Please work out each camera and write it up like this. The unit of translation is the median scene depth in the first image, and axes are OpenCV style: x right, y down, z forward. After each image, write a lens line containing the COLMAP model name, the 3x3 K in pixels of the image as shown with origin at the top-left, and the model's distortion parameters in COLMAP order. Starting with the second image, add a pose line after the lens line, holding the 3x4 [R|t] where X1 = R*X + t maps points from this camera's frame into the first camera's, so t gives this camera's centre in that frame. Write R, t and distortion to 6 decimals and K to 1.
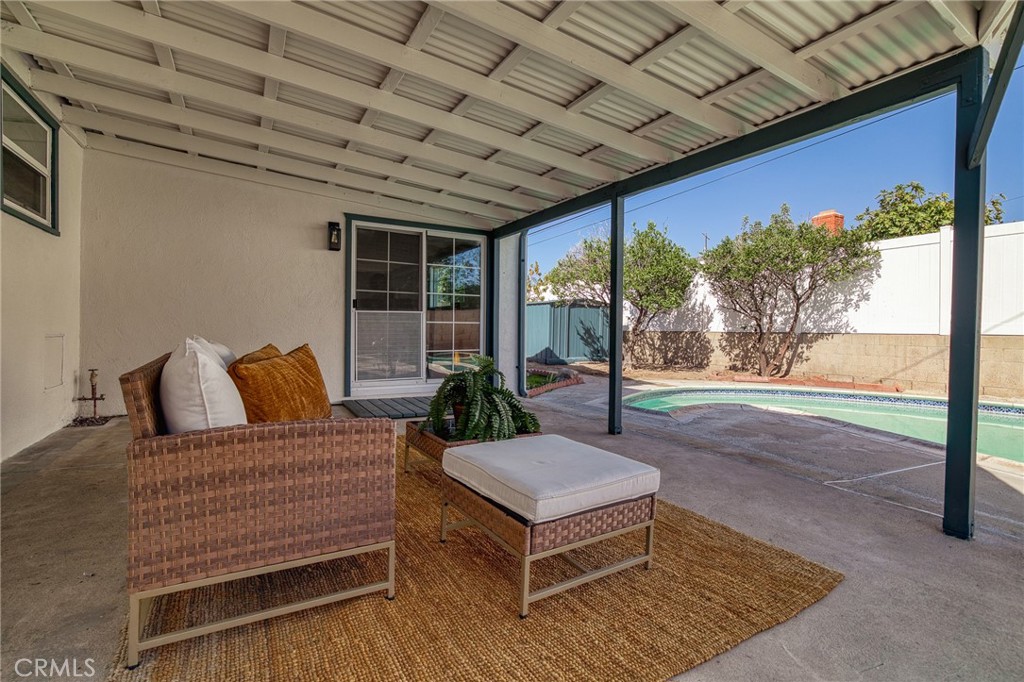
lens RADIAL K [[467.6, 0, 507.3], [0, 467.6, 331.6], [0, 0, 1]] dist [-0.013664, 0.000123]
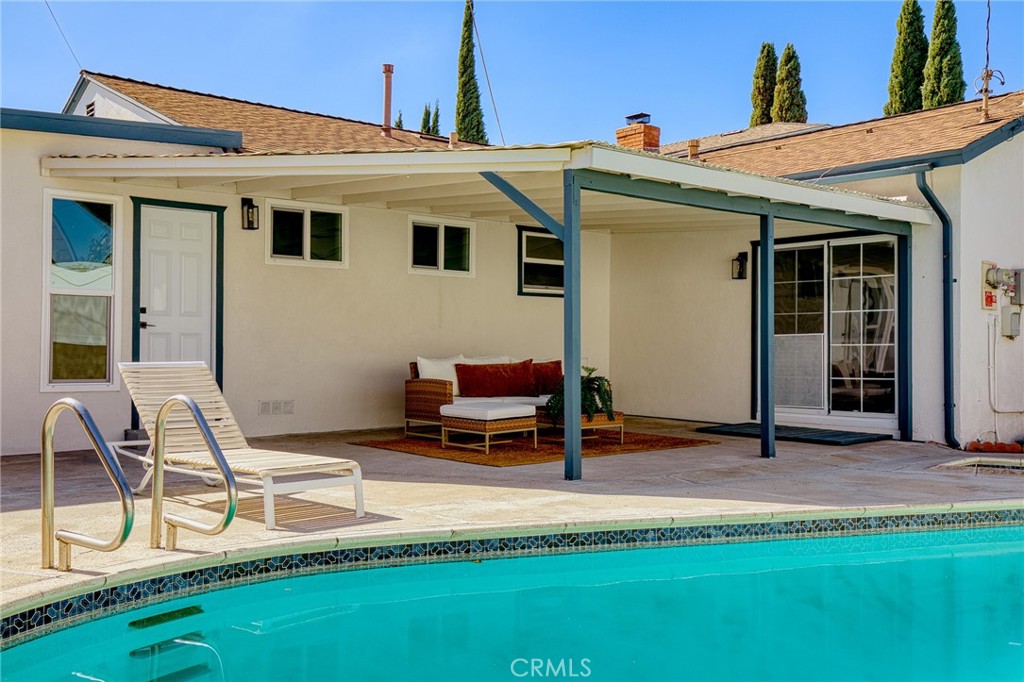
lens RADIAL K [[974.3, 0, 510.0], [0, 974.3, 335.9], [0, 0, 1]] dist [0.028827, 0.000000]
pose [[0.170344, -0.027043, -0.985013, 1.036477], [-0.009467, 0.999532, -0.029078, 0.014630], [0.985339, 0.014278, 0.170009, 0.062109]]
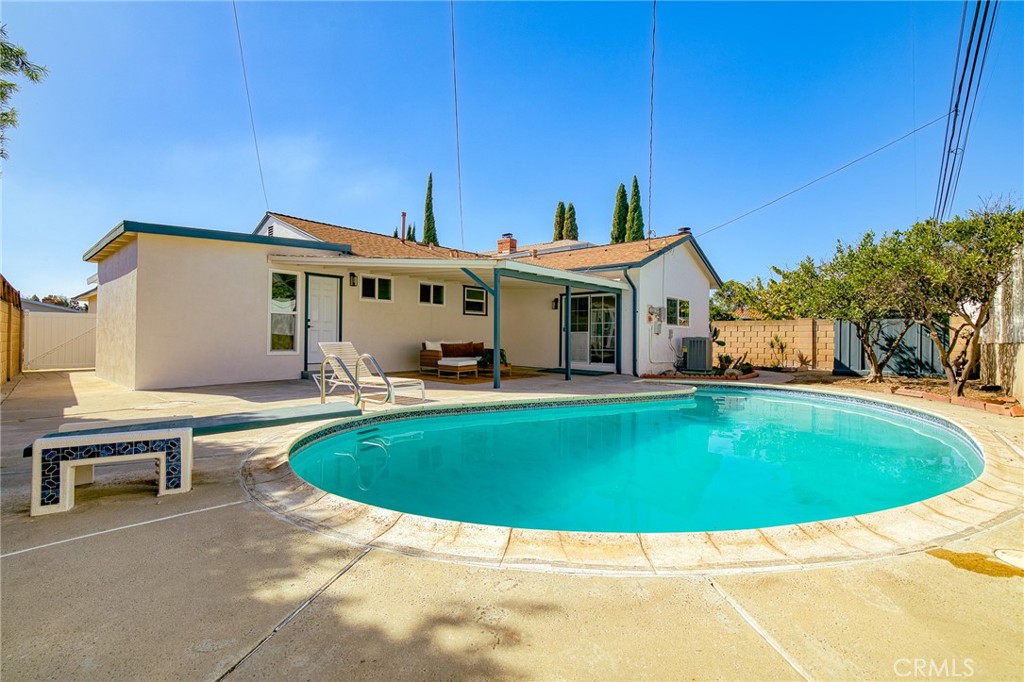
lens RADIAL K [[467.6, 0, 506.8], [0, 467.6, 338.3], [0, 0, 1]] dist [-0.013664, 0.000123]
pose [[0.315177, -0.011337, -0.948965, 1.206703], [-0.011443, 0.999811, -0.015745, 0.018361], [0.948964, 0.015821, 0.314987, -0.045704]]
